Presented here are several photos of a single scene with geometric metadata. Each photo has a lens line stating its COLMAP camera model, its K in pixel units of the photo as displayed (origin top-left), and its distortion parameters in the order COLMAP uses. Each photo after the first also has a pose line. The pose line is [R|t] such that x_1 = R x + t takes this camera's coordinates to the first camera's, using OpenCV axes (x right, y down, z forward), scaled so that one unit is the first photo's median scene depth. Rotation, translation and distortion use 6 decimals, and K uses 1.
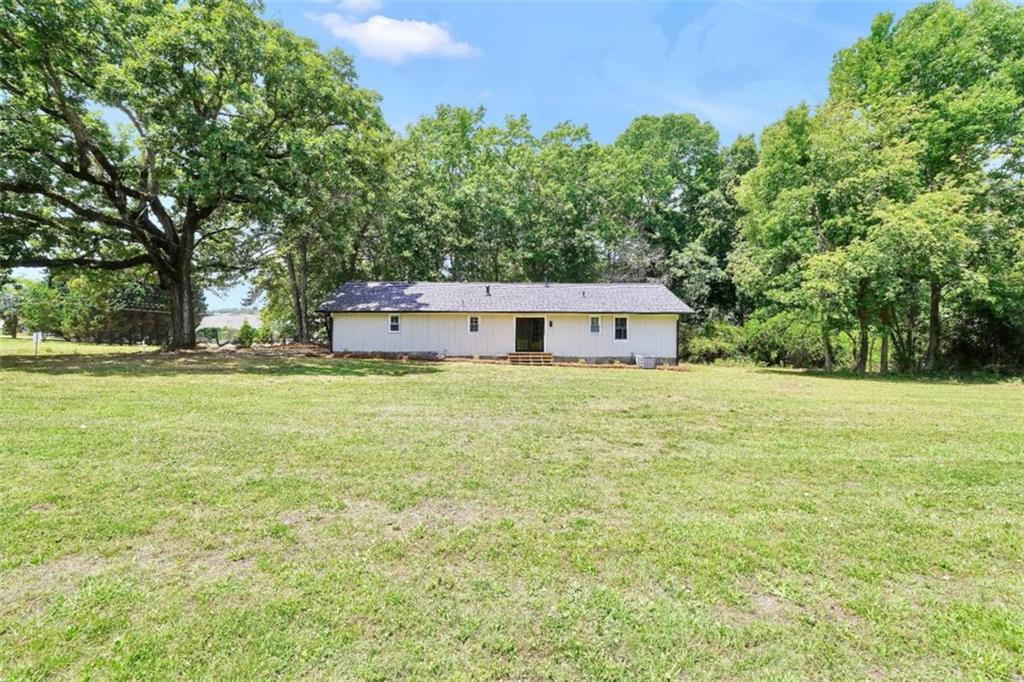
lens RADIAL K [[434.3, 0, 489.3], [0, 434.3, 342.2], [0, 0, 1]] dist [-0.011720, 0.000312]
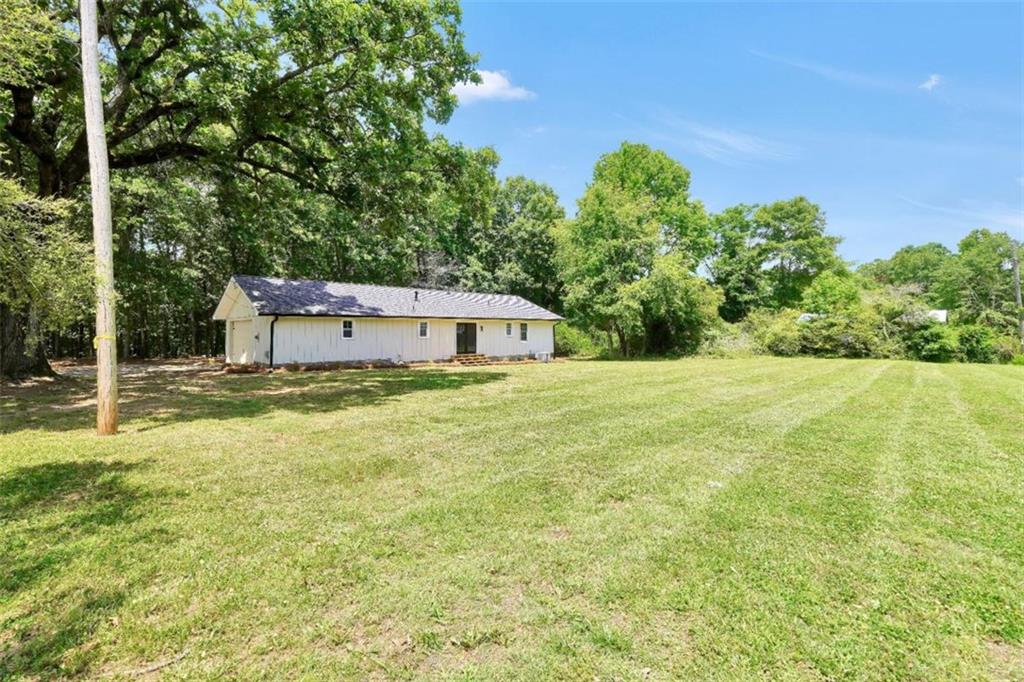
lens RADIAL K [[434.3, 0, 511.3], [0, 434.3, 342.4], [0, 0, 1]] dist [-0.011720, 0.000312]
pose [[0.714481, -0.028680, 0.699067, -0.594861], [0.032501, 0.999441, 0.007786, -0.012030], [-0.698899, 0.017158, 0.715014, 0.133398]]
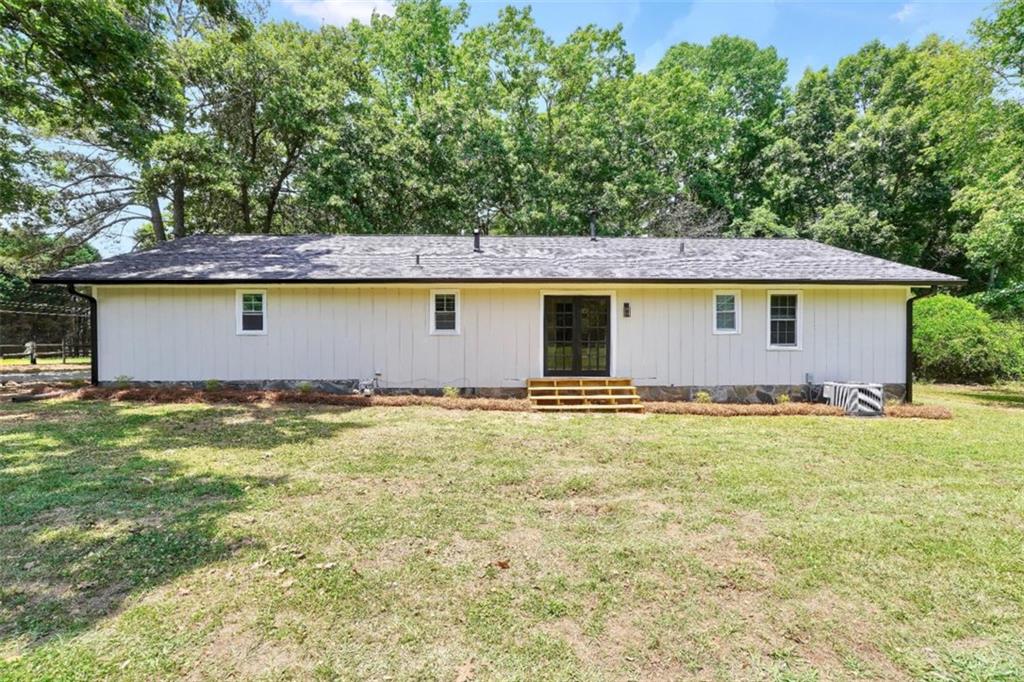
lens RADIAL K [[434.3, 0, 491.2], [0, 434.3, 350.9], [0, 0, 1]] dist [-0.011720, 0.000312]
pose [[0.999341, -0.010388, 0.034766, -0.005623], [0.010130, 0.999920, 0.007582, -0.006865], [-0.034842, -0.007225, 0.999367, 0.575799]]
